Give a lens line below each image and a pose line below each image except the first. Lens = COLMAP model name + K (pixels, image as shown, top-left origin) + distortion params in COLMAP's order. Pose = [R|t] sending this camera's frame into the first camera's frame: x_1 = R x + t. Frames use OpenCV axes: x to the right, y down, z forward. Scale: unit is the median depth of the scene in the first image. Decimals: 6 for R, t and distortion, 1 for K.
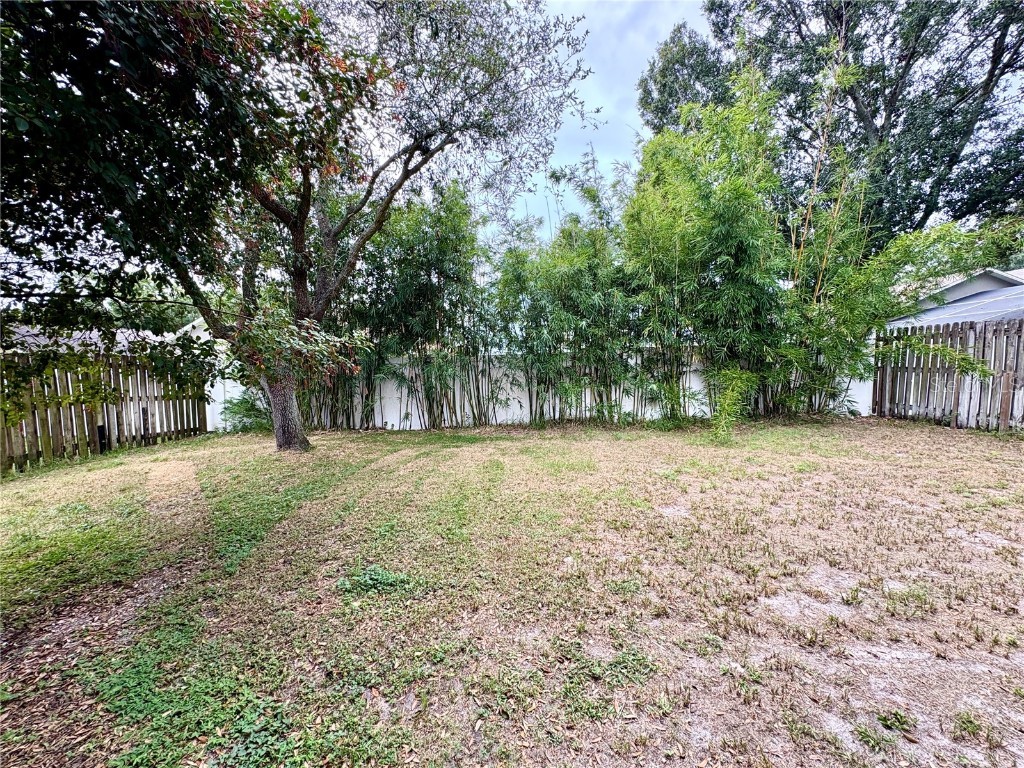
lens RADIAL K [[410.1, 0, 516.0], [0, 410.1, 385.2], [0, 0, 1]] dist [-0.000301, 0.000157]
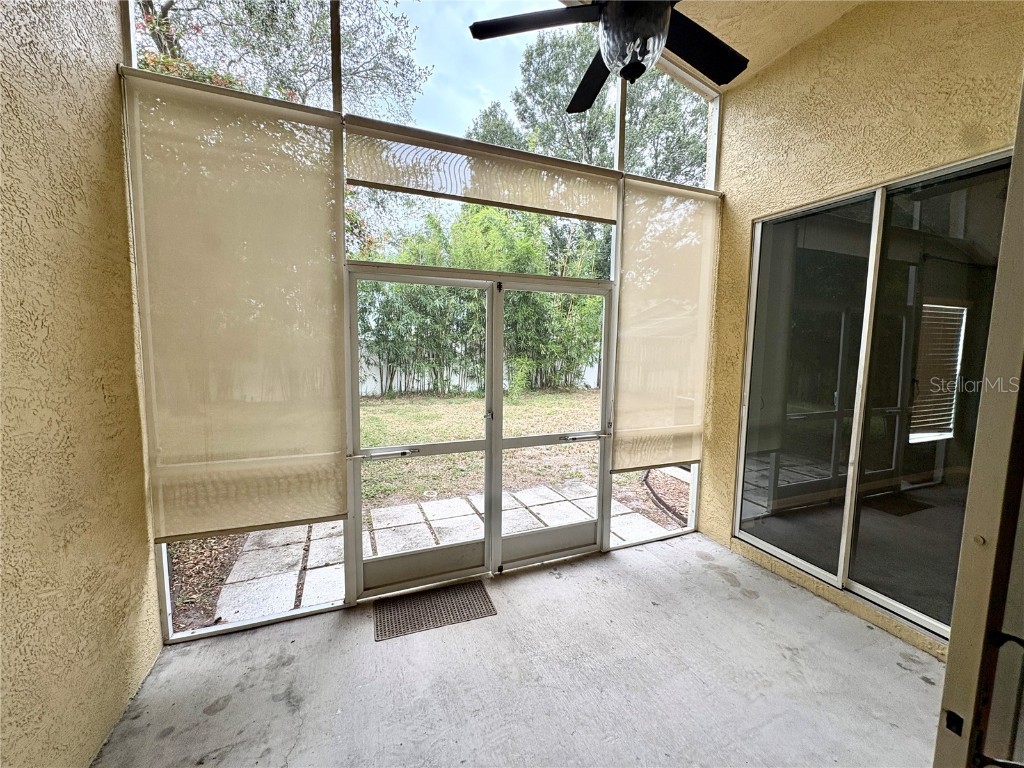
lens RADIAL K [[410.1, 0, 512.2], [0, 410.1, 381.3], [0, 0, 1]] dist [-0.000301, 0.000157]
pose [[0.906034, 0.006168, 0.423160, -0.142800], [-0.022524, 0.999179, 0.033663, -0.001108], [-0.422606, -0.040032, 0.905429, -0.346313]]
